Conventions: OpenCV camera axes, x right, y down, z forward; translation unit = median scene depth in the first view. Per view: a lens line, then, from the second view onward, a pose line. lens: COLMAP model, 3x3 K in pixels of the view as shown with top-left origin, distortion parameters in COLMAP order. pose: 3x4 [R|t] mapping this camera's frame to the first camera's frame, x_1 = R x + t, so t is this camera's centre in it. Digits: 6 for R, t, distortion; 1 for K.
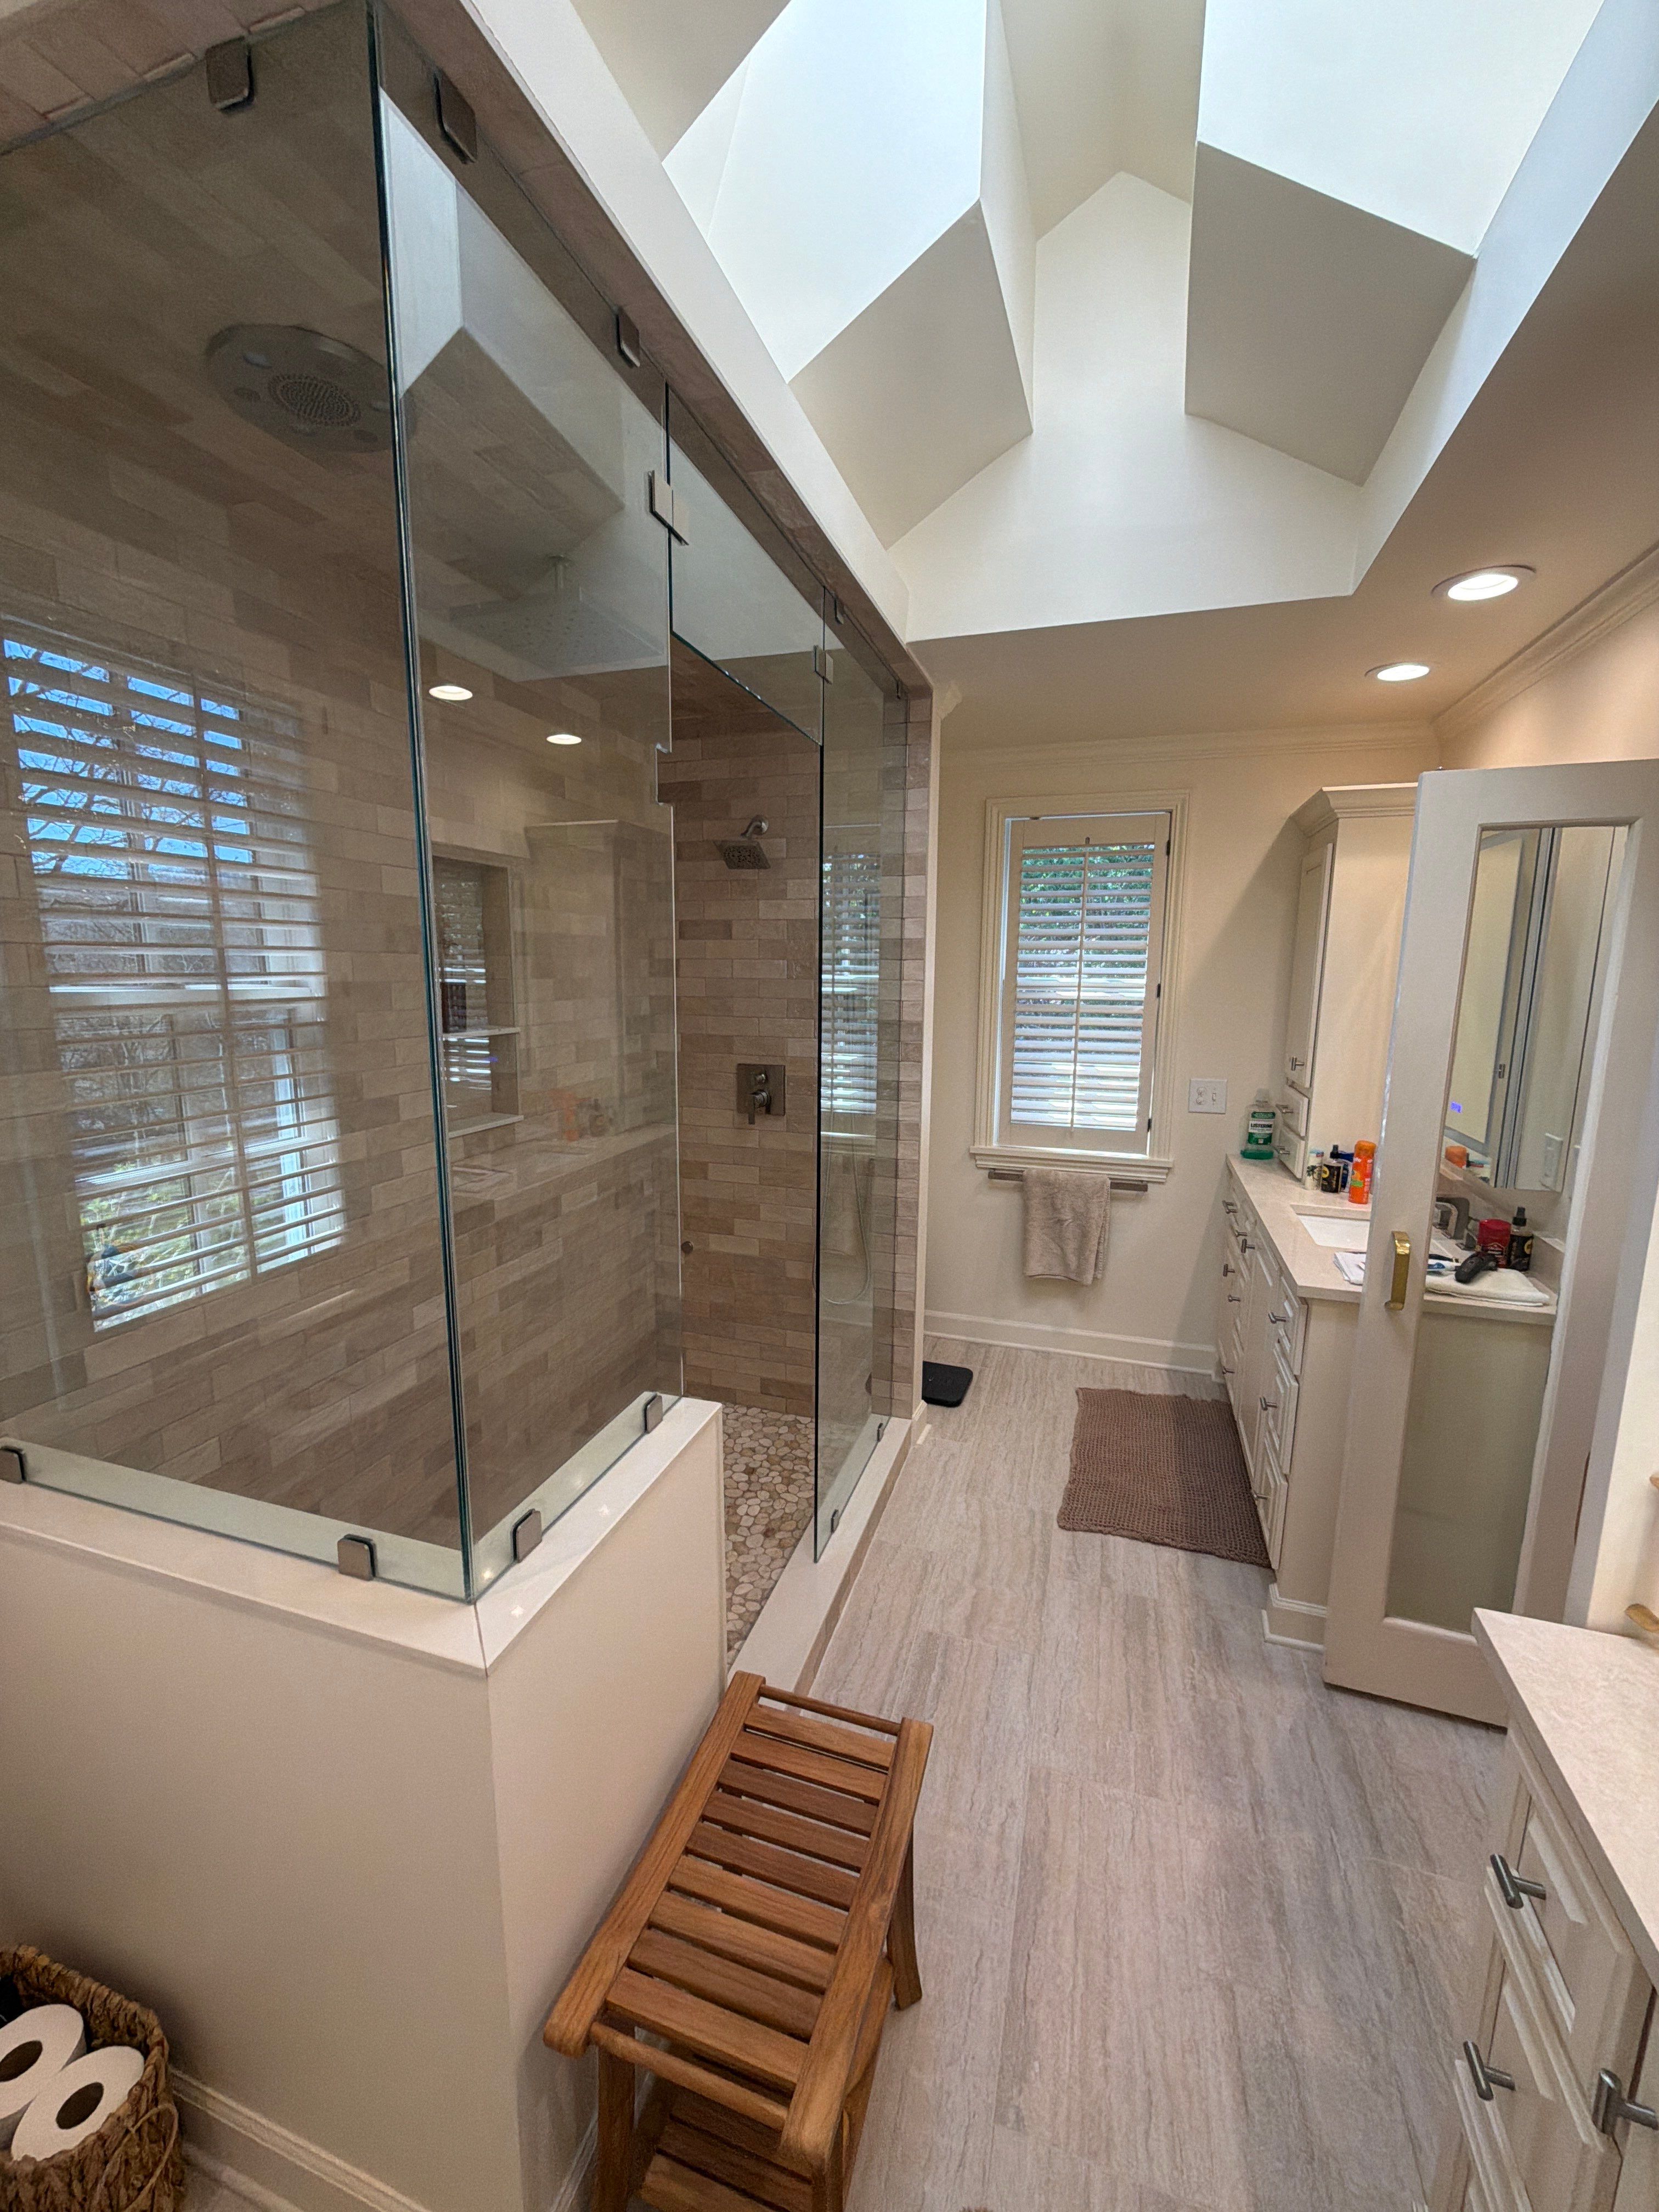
lens RADIAL K [[877.4, 0, 828.2], [0, 877.4, 1107.2], [0, 0, 1]] dist [-0.001513, 0.000260]
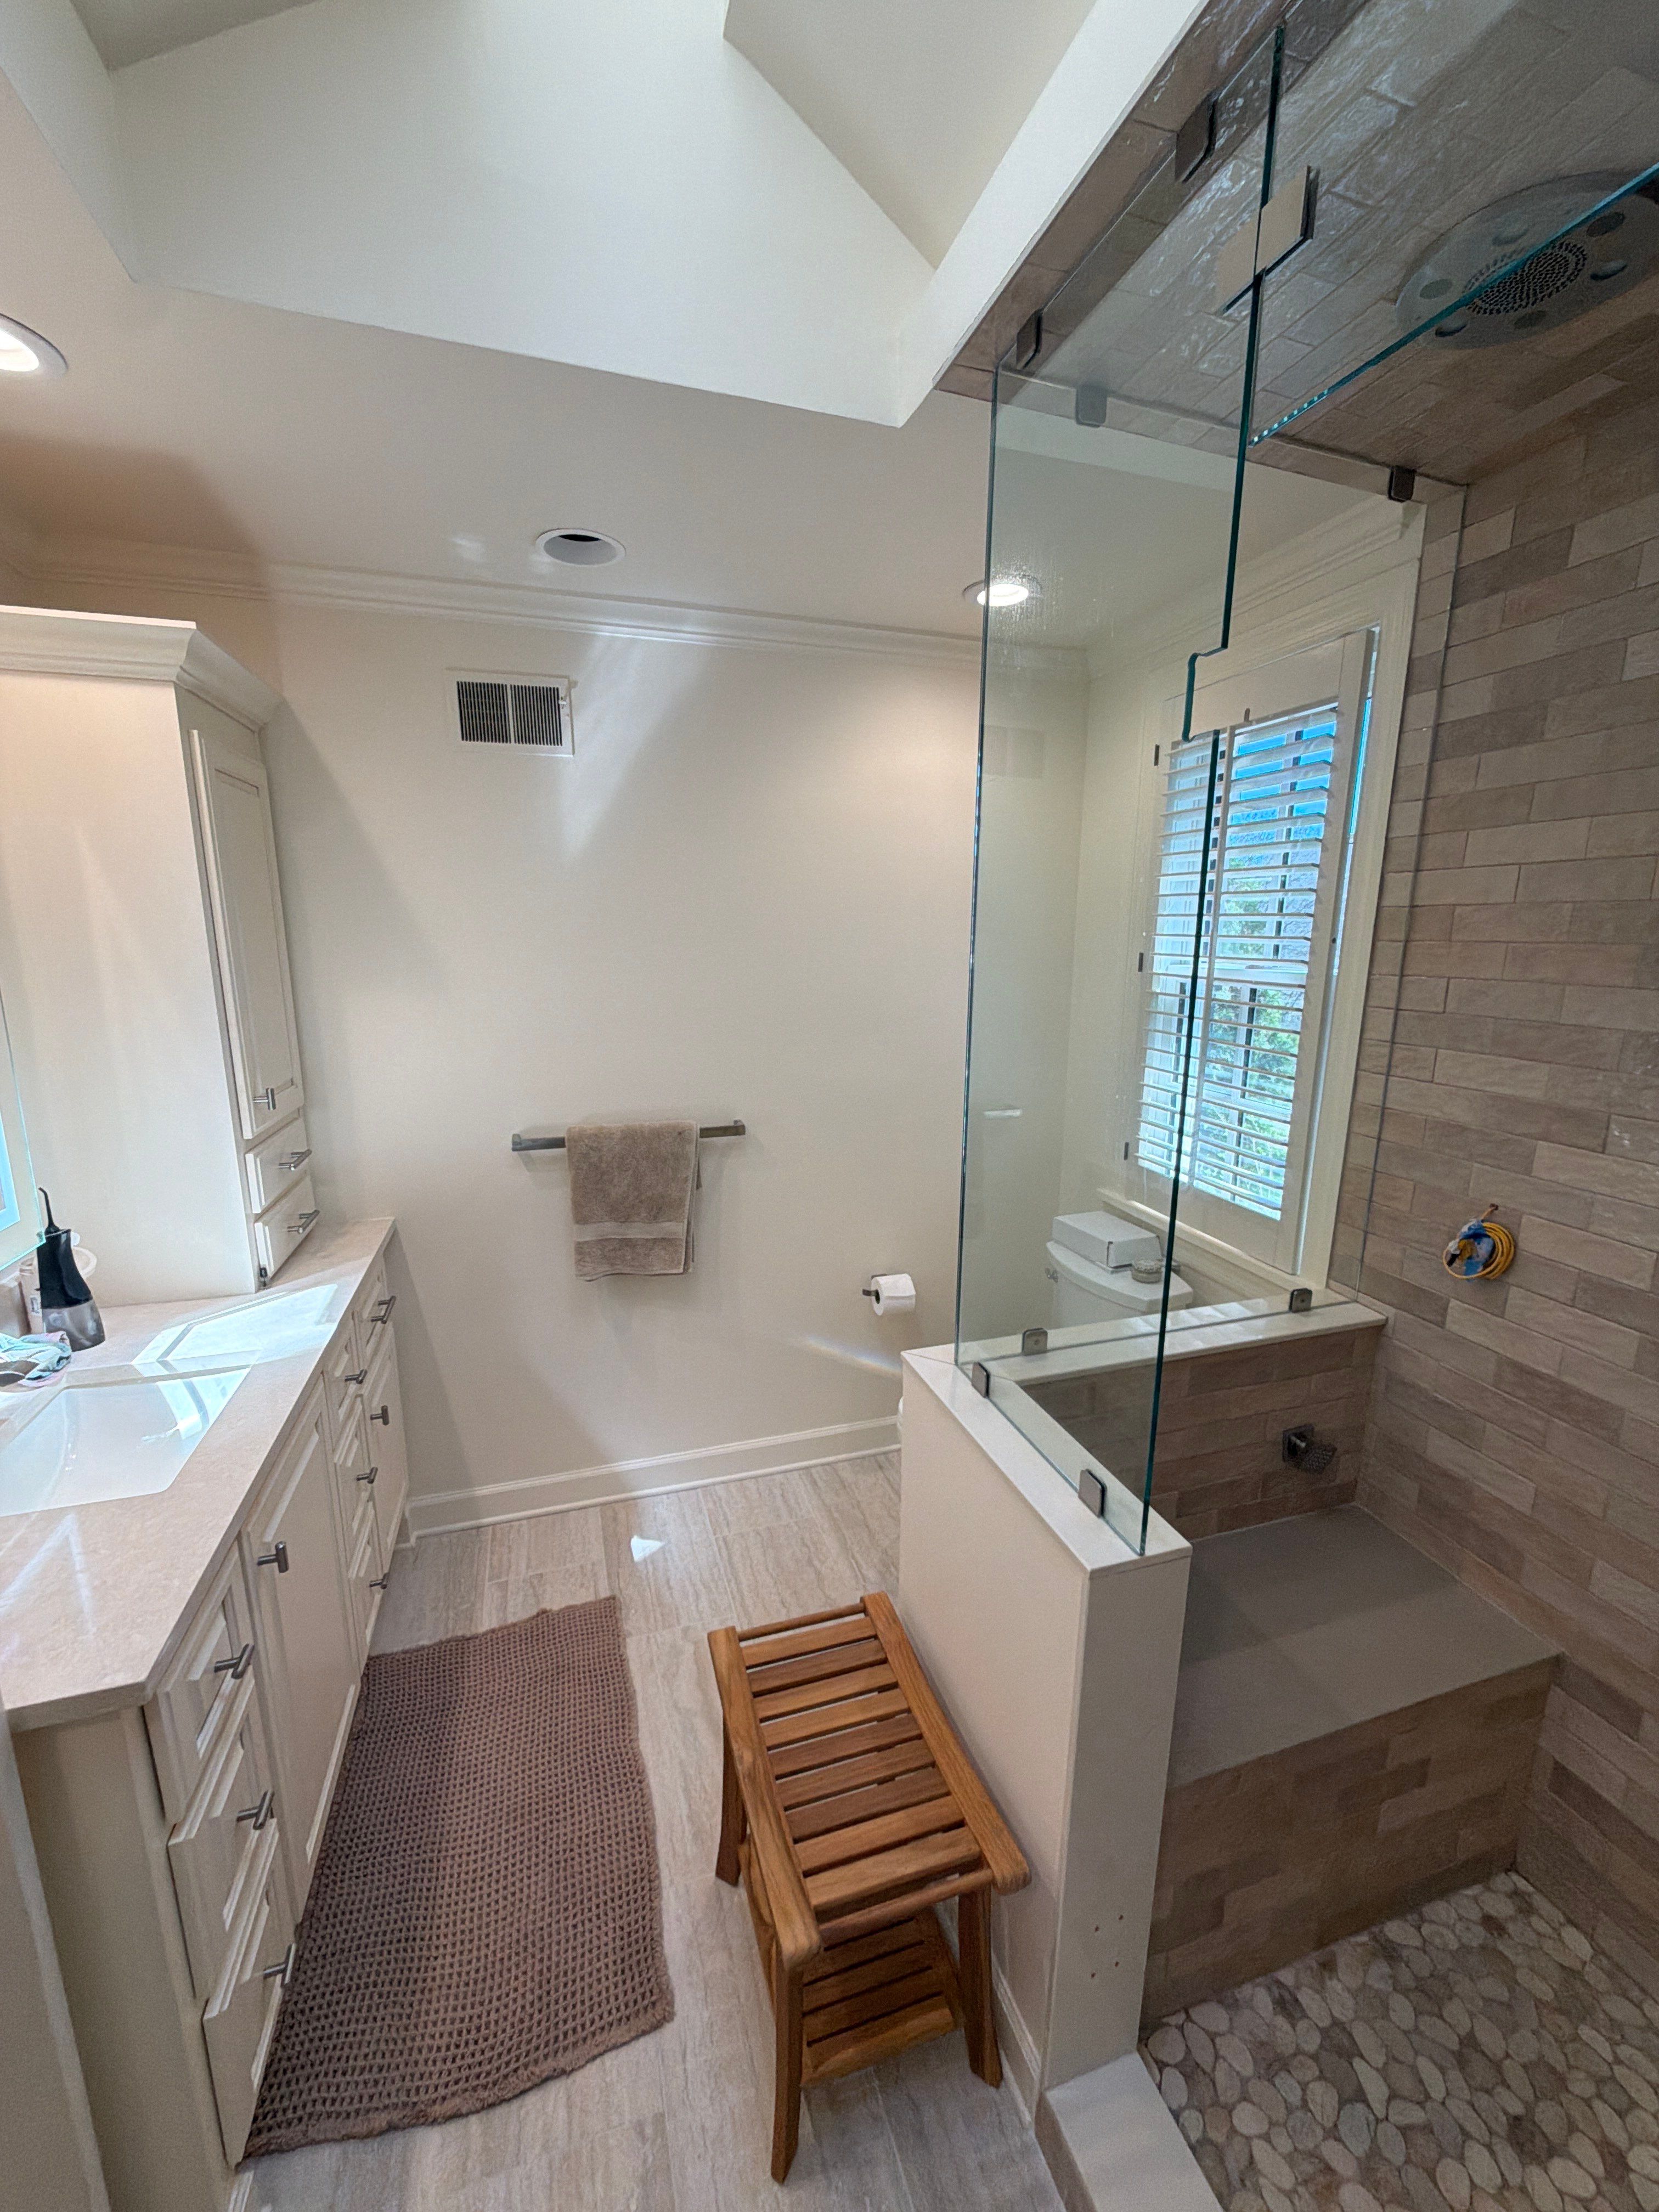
lens RADIAL K [[877.4, 0, 831.2], [0, 877.4, 1107.5], [0, 0, 1]] dist [-0.001513, 0.000260]
pose [[-0.808973, 0.103137, -0.578728, 0.273091], [-0.106044, 0.942733, 0.316241, -0.145935], [0.578202, 0.317201, -0.751709, 0.822582]]
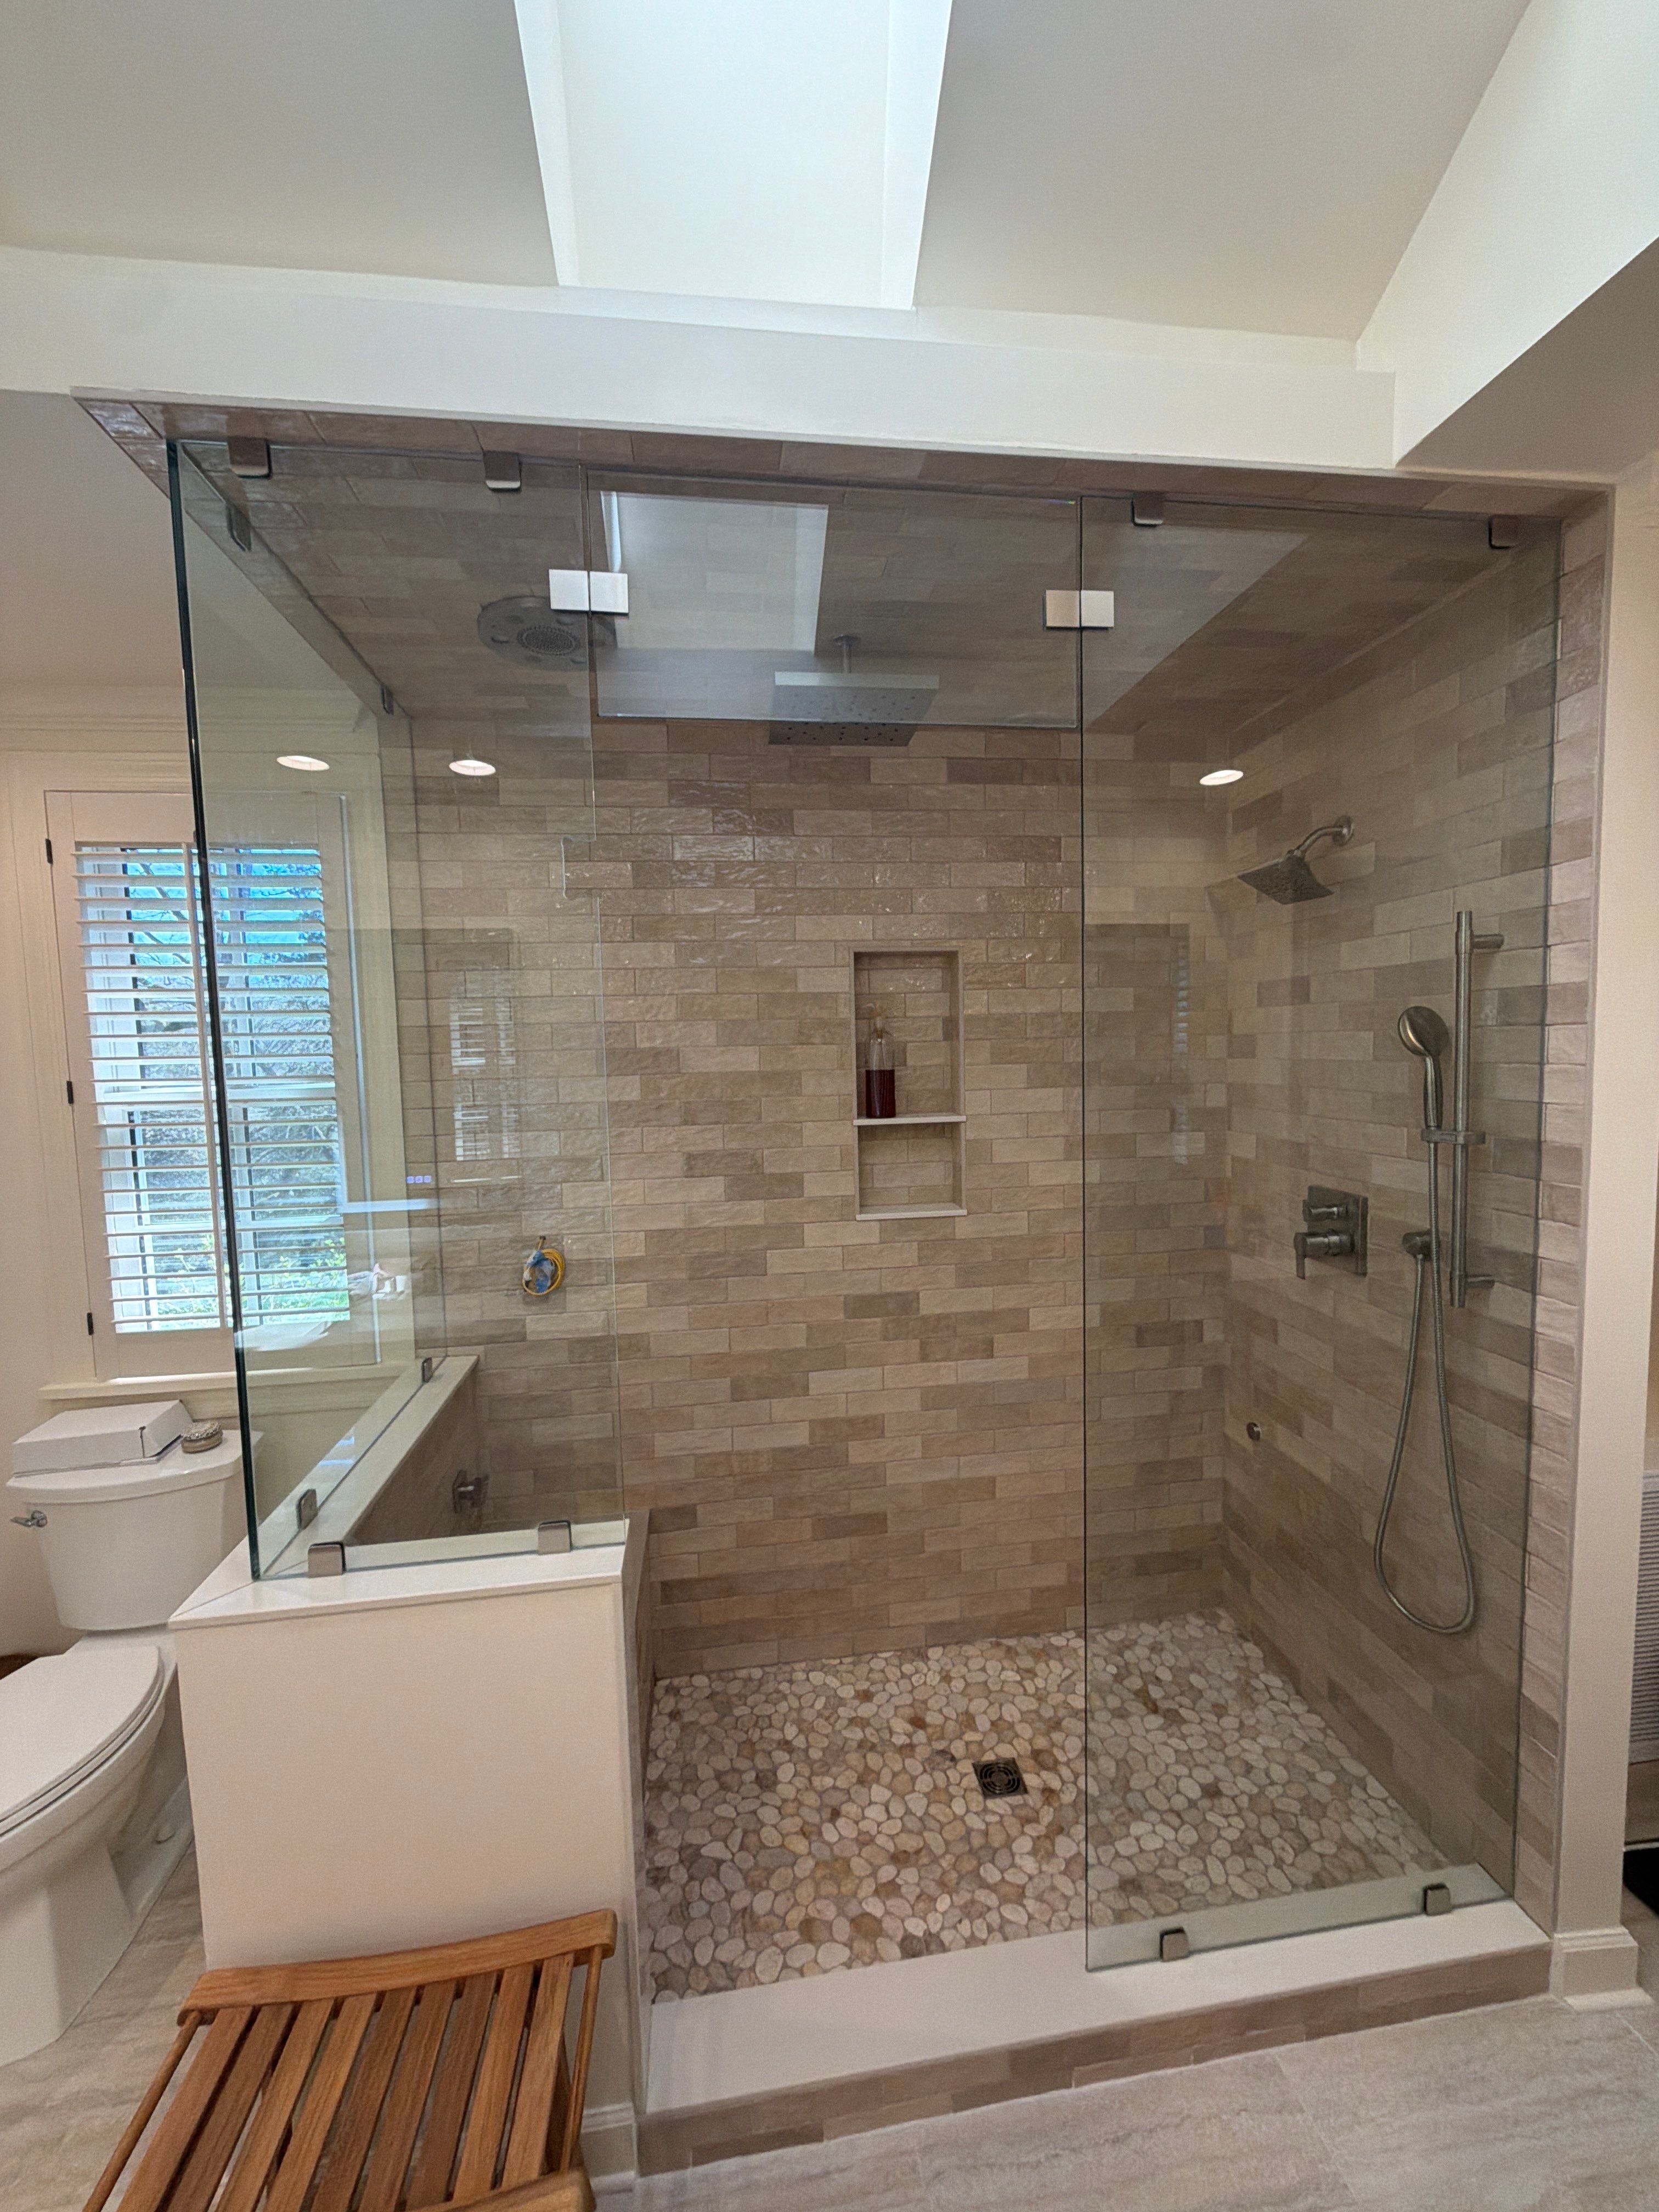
lens RADIAL K [[877.4, 0, 822.2], [0, 877.4, 1106.6], [0, 0, 1]] dist [-0.001513, 0.000260]
pose [[0.429357, 0.042503, -0.902134, 0.449680], [-0.115262, 0.993302, -0.008059, -0.079984], [0.895750, 0.107442, 0.431380, 0.478828]]
